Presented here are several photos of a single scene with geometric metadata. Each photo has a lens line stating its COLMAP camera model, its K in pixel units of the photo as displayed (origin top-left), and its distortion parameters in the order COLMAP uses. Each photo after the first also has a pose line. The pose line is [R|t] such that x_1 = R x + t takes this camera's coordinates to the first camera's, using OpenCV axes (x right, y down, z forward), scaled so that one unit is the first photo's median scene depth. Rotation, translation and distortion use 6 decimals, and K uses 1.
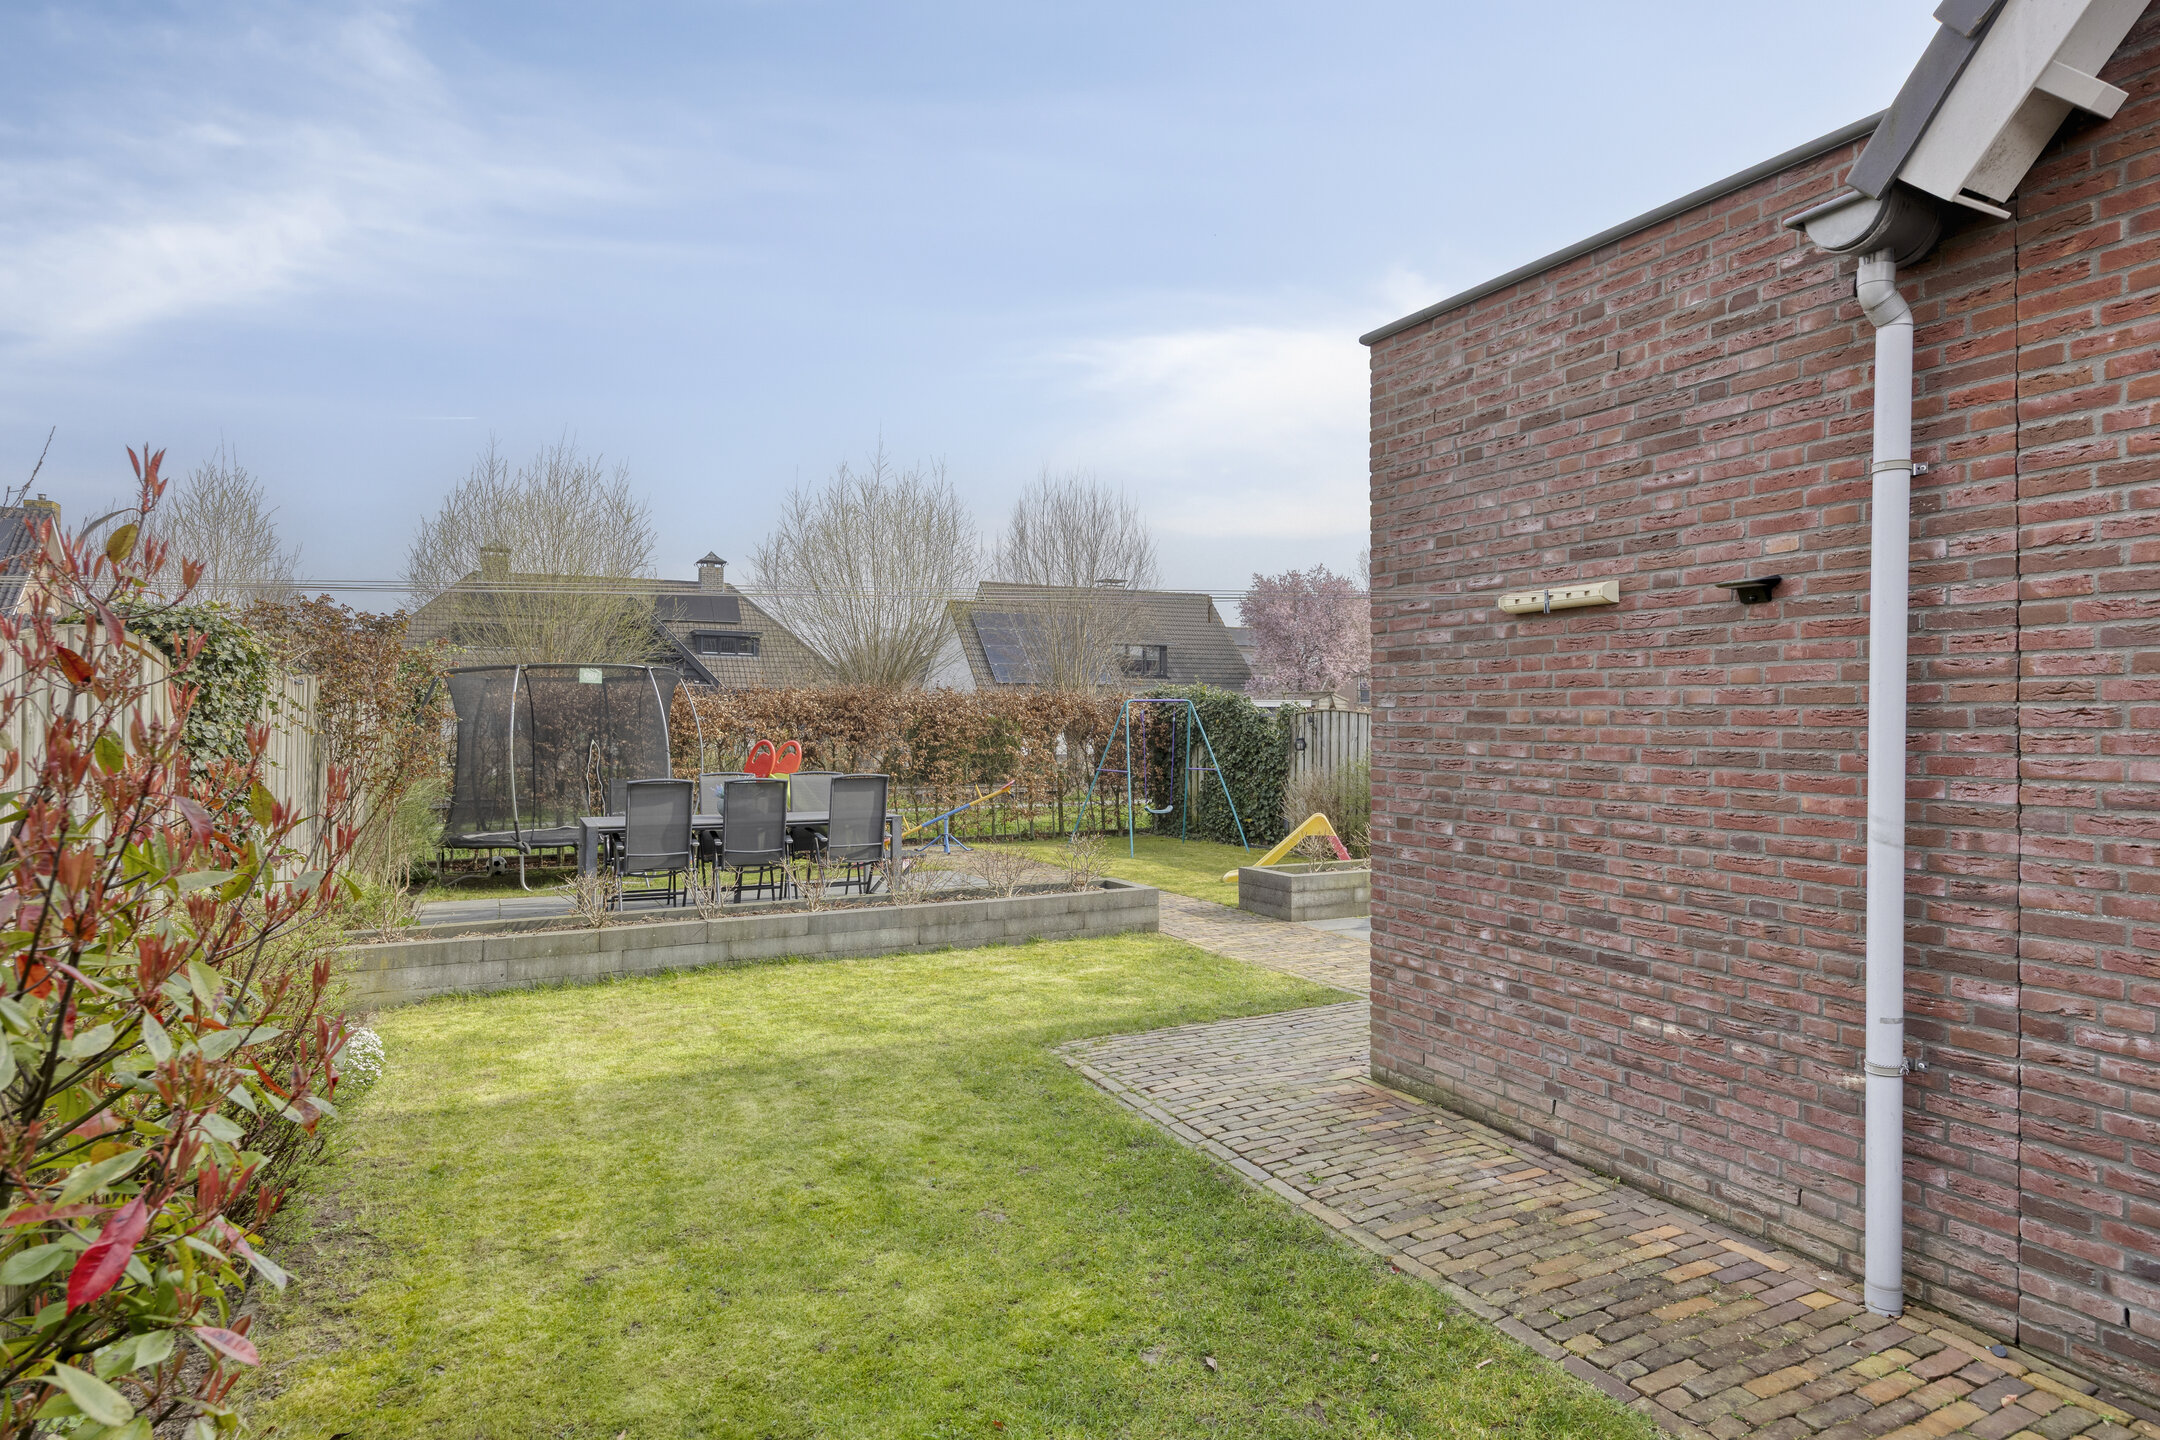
lens RADIAL K [[1179.7, 0, 1085.1], [0, 1179.7, 718.9], [0, 0, 1]] dist [-0.000646, -0.000071]
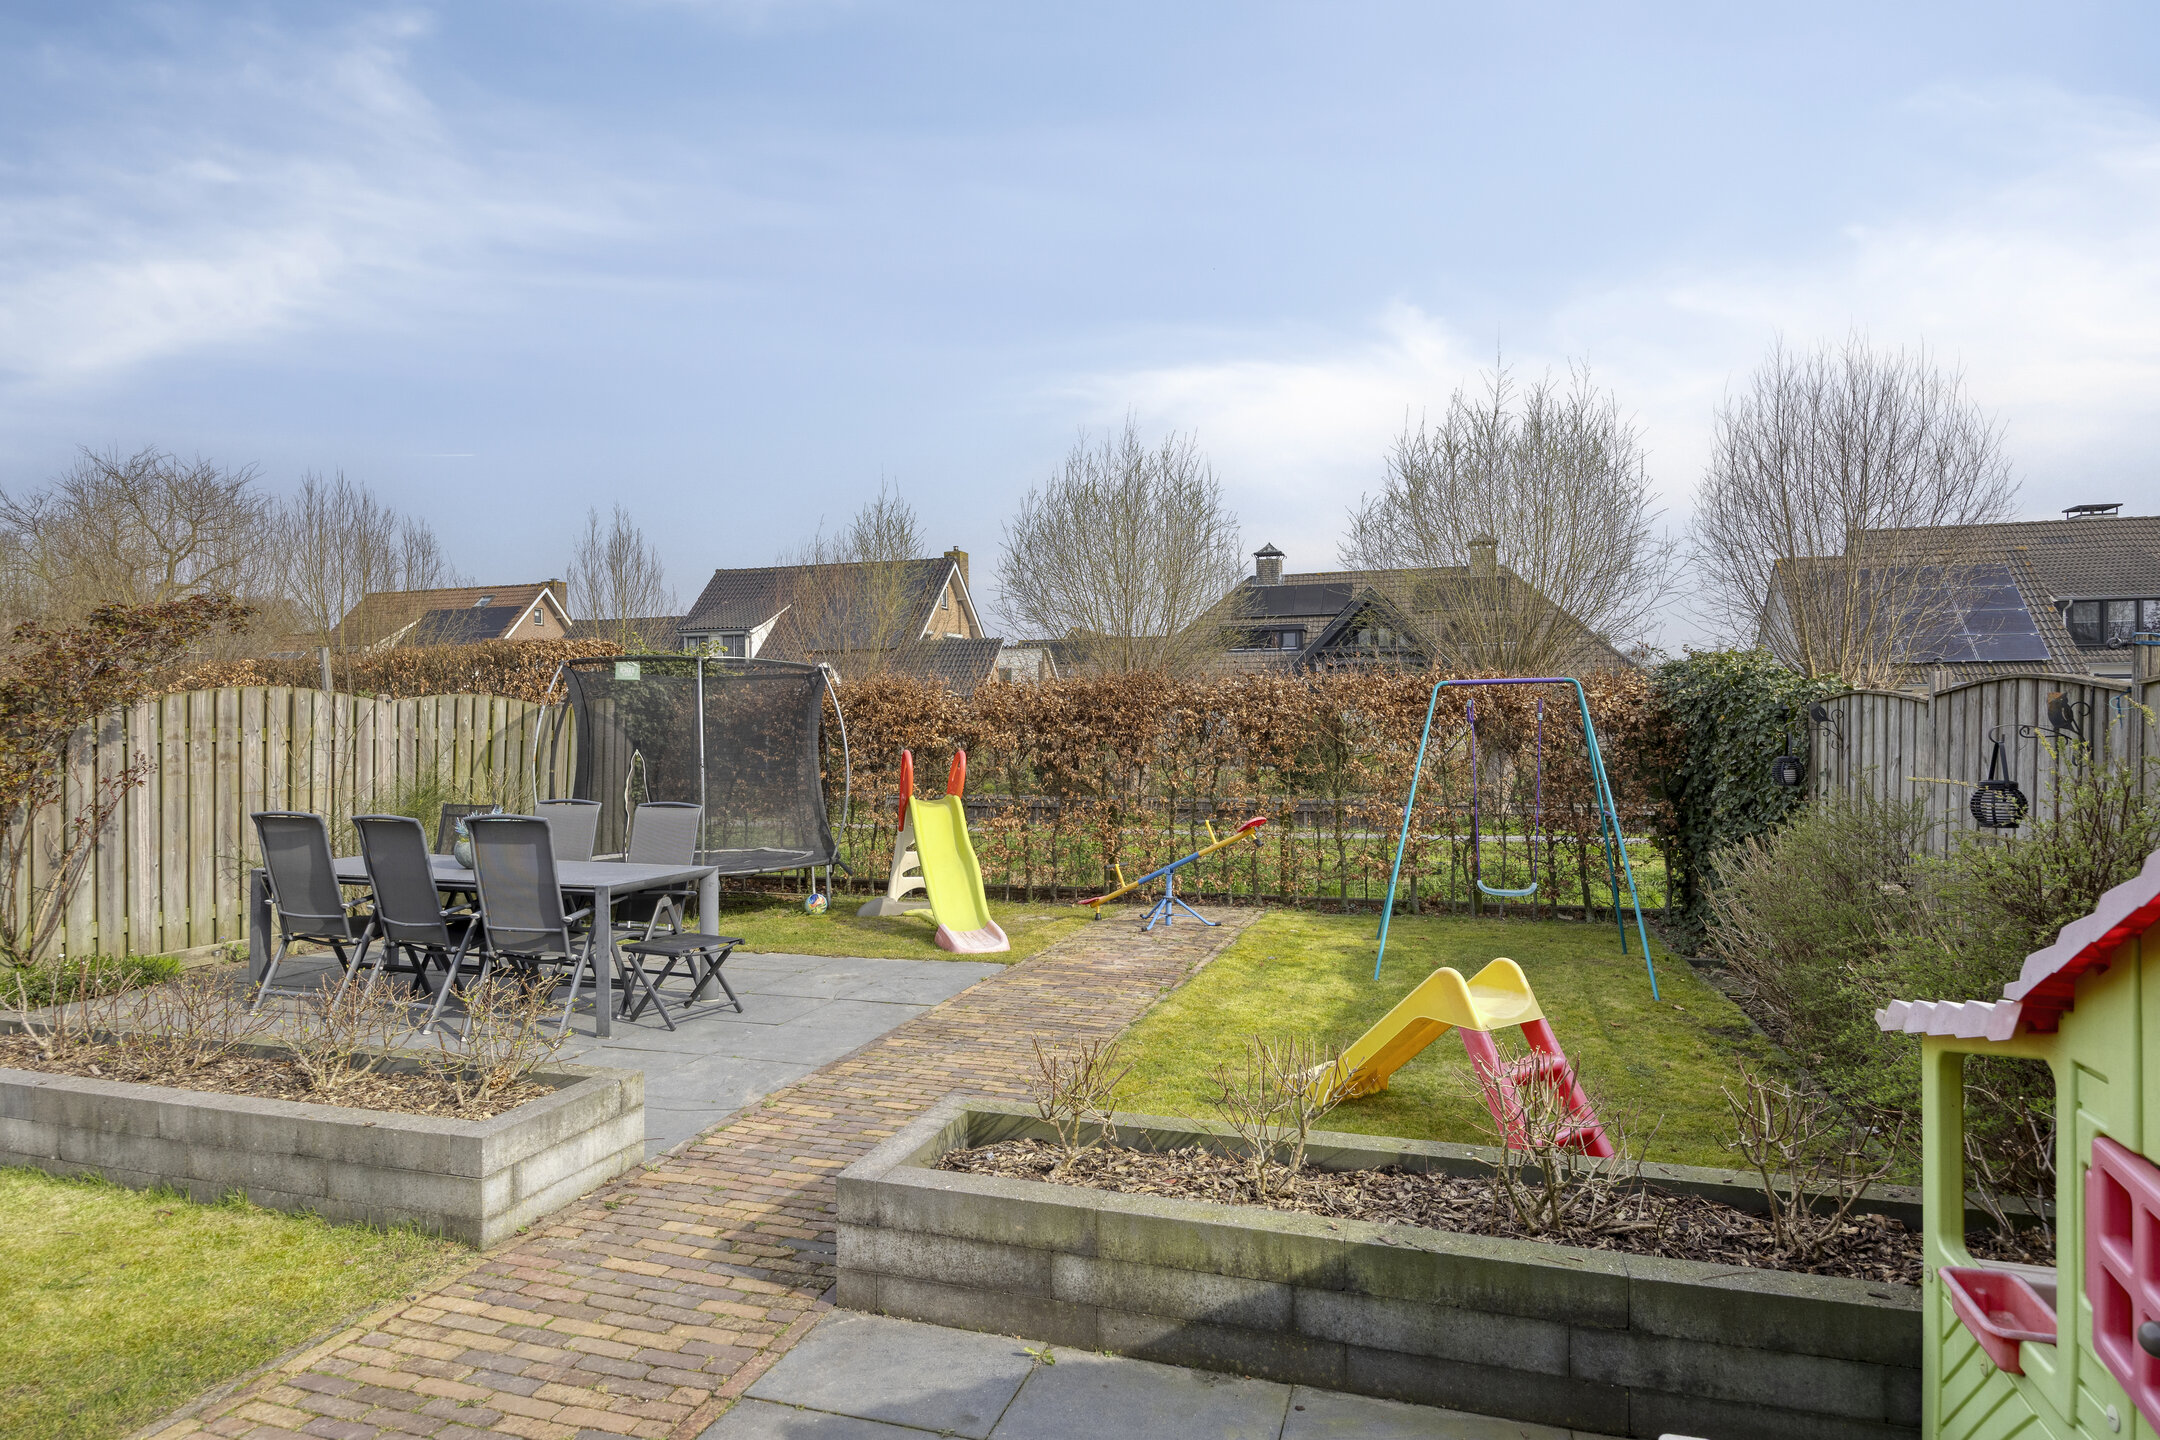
lens RADIAL K [[1193.3, 0, 1077.4], [0, 1193.3, 722.5], [0, 0, 1]] dist [0.001090, -0.002443]
pose [[0.720170, -0.007738, -0.693754, 0.465292], [0.009451, 0.999954, -0.001342, 0.003102], [0.693733, -0.005590, 0.720210, 0.794965]]
